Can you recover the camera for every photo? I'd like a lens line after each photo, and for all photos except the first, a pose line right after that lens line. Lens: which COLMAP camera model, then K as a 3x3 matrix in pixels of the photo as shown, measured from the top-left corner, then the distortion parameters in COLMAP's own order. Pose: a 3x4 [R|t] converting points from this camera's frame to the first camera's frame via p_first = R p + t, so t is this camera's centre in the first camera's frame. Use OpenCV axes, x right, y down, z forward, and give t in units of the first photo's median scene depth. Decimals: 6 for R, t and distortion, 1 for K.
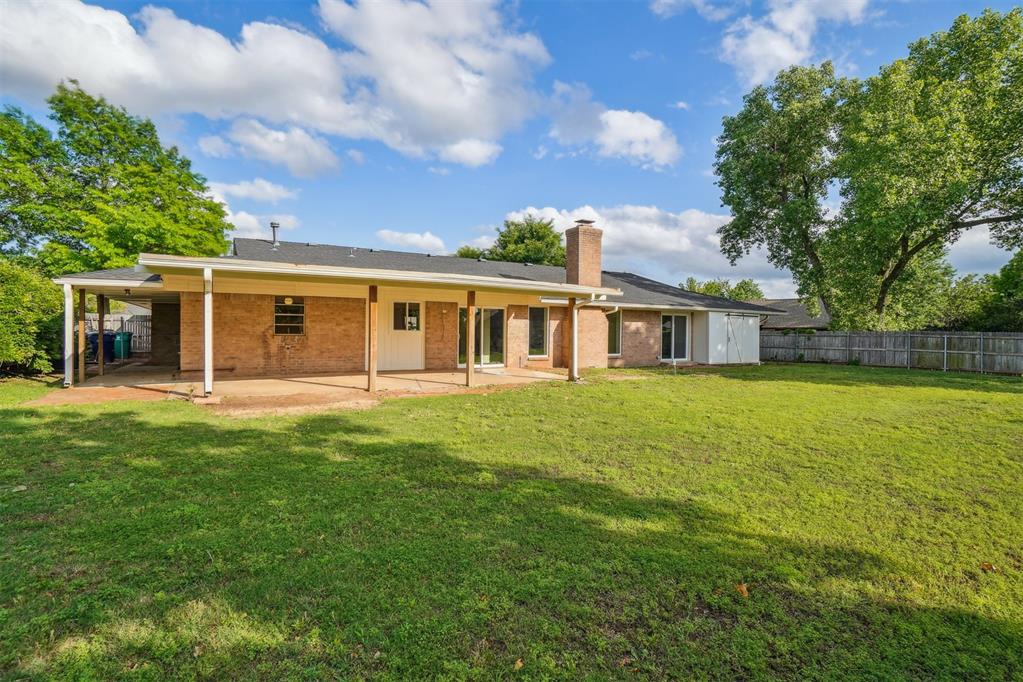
lens RADIAL K [[509.6, 0, 496.4], [0, 509.6, 338.3], [0, 0, 1]] dist [-0.065178, 0.030554]
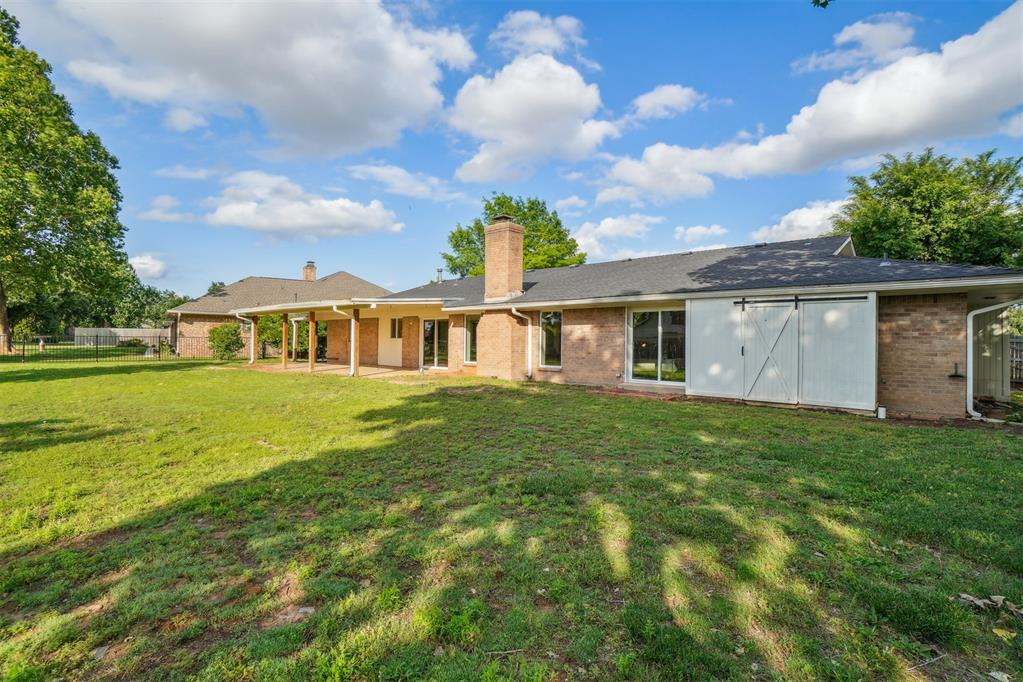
lens RADIAL K [[509.6, 0, 496.4], [0, 509.6, 338.3], [0, 0, 1]] dist [-0.065178, 0.030554]
pose [[0.247816, -0.004893, -0.968795, 1.108784], [-0.021909, 0.999703, -0.010653, -0.004942], [0.968559, 0.023866, 0.247636, 0.822776]]
